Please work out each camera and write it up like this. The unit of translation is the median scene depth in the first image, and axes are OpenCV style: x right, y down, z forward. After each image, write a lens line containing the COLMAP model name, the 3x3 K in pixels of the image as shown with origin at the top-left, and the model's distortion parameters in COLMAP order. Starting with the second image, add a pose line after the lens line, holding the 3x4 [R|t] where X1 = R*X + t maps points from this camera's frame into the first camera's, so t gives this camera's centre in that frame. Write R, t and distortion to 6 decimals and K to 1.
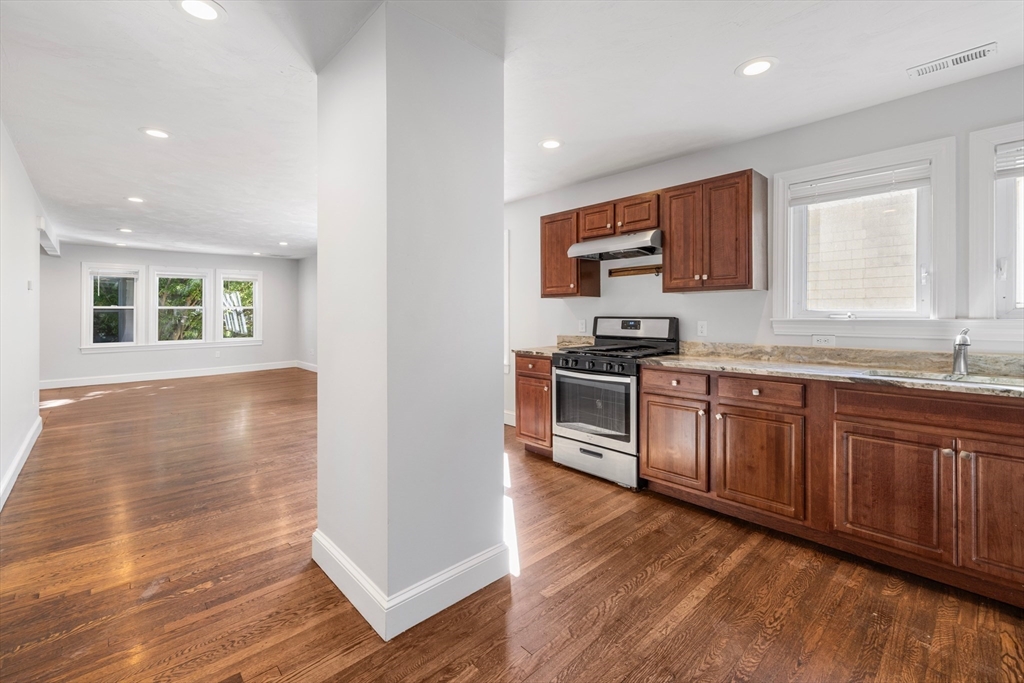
lens RADIAL K [[447.6, 0, 503.3], [0, 447.6, 314.4], [0, 0, 1]] dist [0.004000, 0.000535]
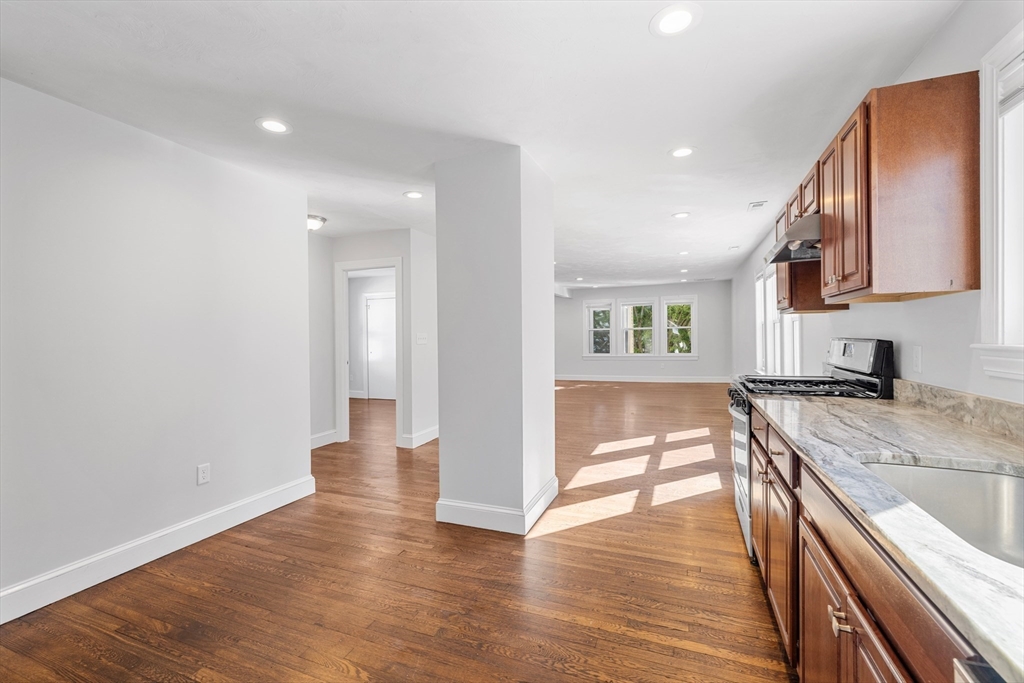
lens RADIAL K [[447.6, 0, 507.3], [0, 447.6, 342.4], [0, 0, 1]] dist [0.004000, 0.000535]
pose [[0.412498, 0.012236, -0.910877, 0.426800], [0.009978, 0.999789, 0.017949, -0.003075], [0.910904, -0.016492, 0.412289, 0.153770]]
